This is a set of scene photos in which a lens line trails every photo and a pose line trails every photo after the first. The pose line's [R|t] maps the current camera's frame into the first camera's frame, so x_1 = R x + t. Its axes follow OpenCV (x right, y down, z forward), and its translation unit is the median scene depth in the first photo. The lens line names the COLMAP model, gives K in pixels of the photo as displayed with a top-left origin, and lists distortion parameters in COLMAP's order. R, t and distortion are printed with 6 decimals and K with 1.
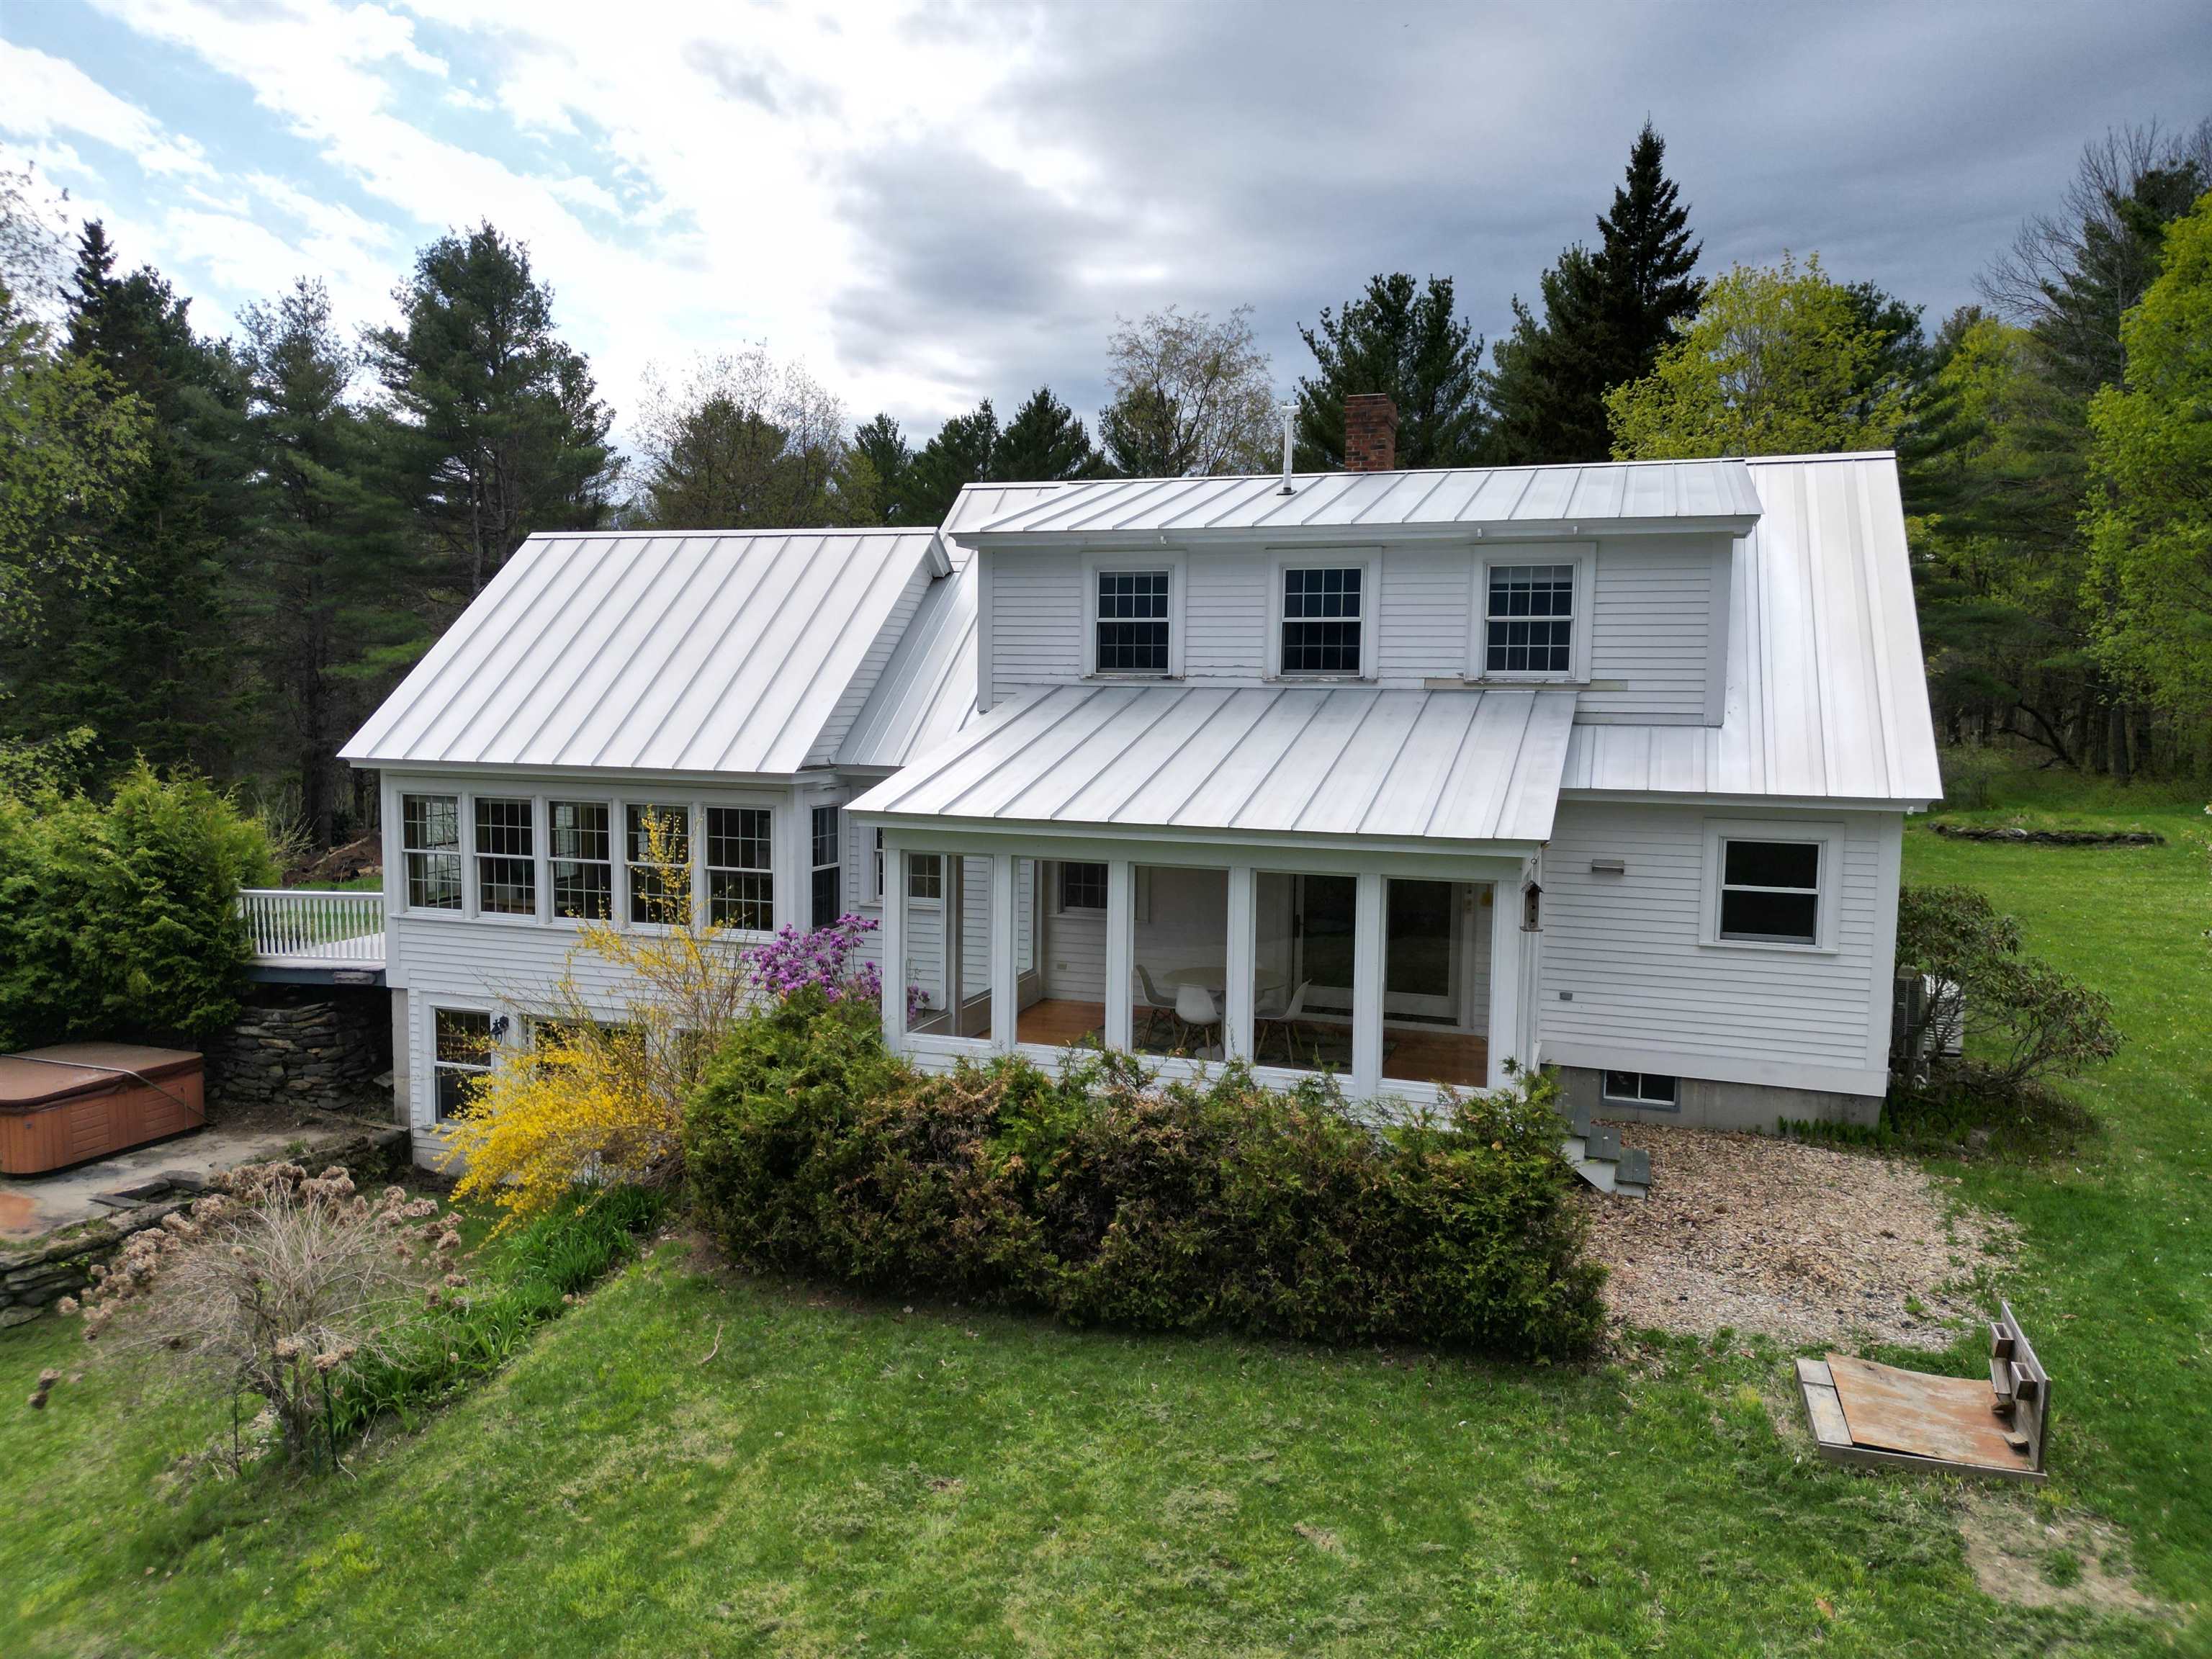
lens RADIAL K [[1557.6, 0, 1106.0], [0, 1557.6, 829.5], [0, 0, 1]] dist [0.064559, -0.004293]
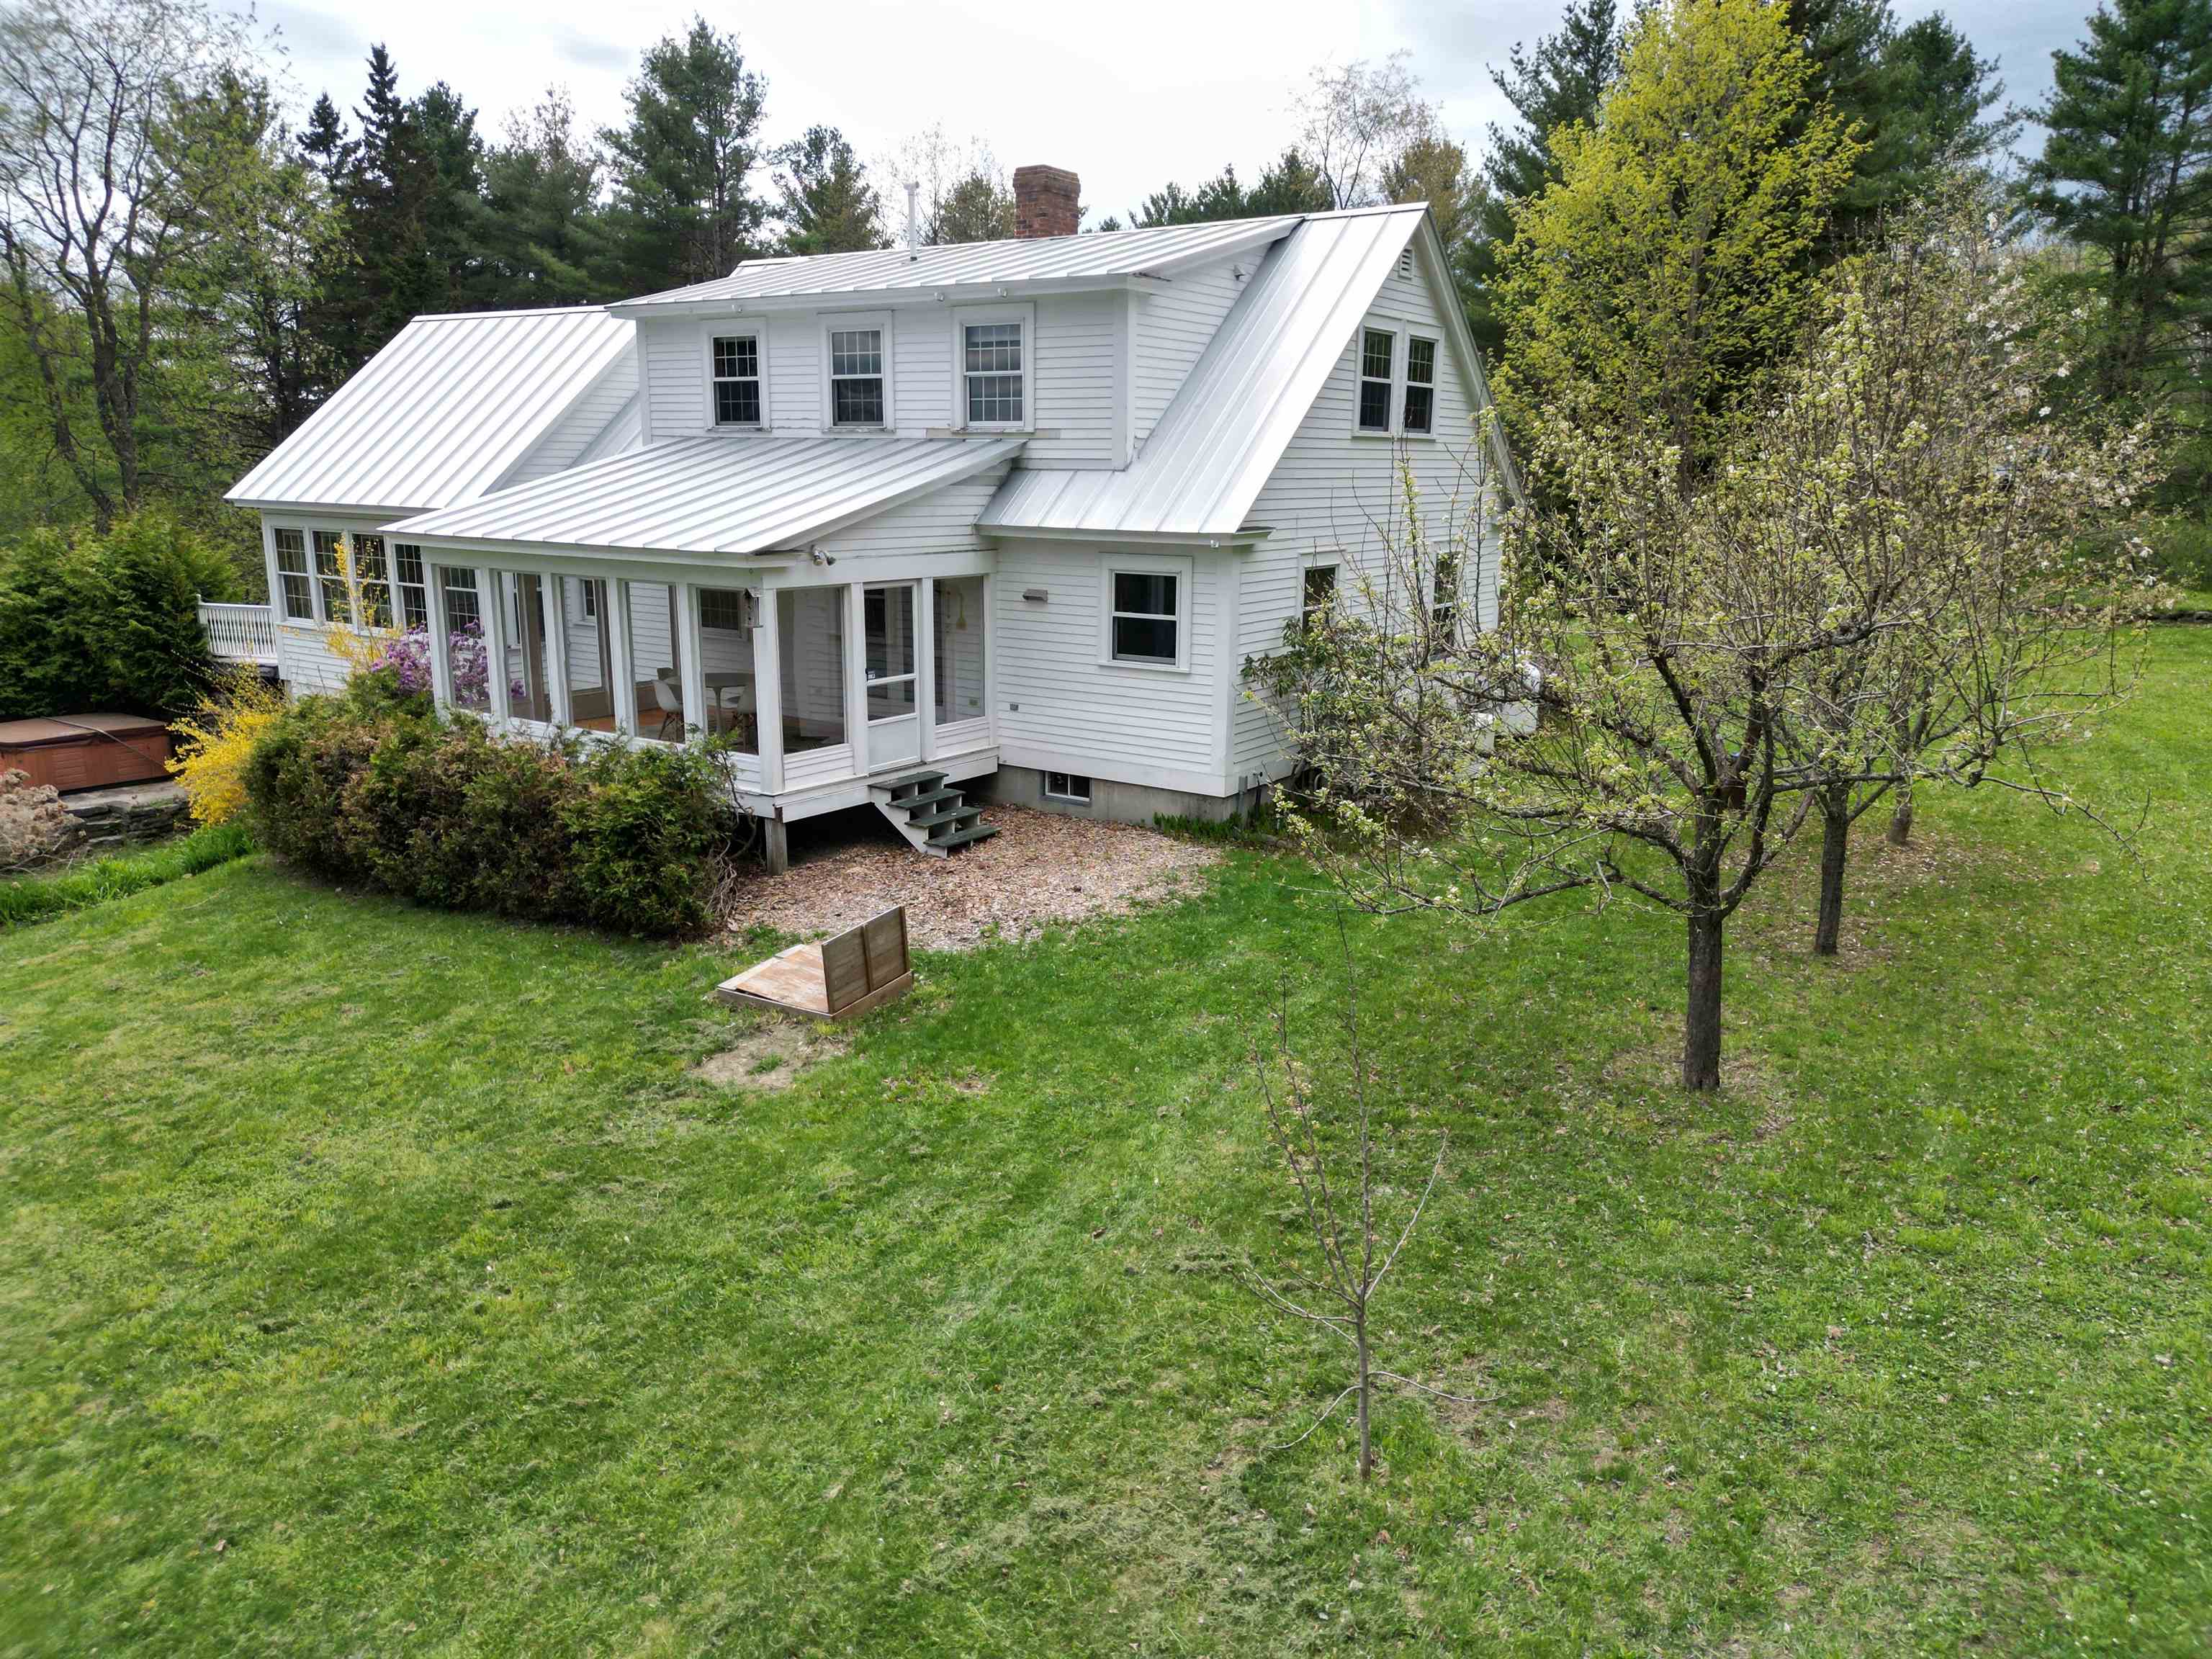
lens RADIAL K [[1529.6, 0, 1106.0], [0, 1529.6, 829.5], [0, 0, 1]] dist [0.045855, -0.000581]
pose [[0.969532, 0.054082, -0.238919, 0.514374], [-0.020016, 0.989553, 0.142774, 0.025904], [0.244144, -0.133641, 0.960486, -0.075977]]
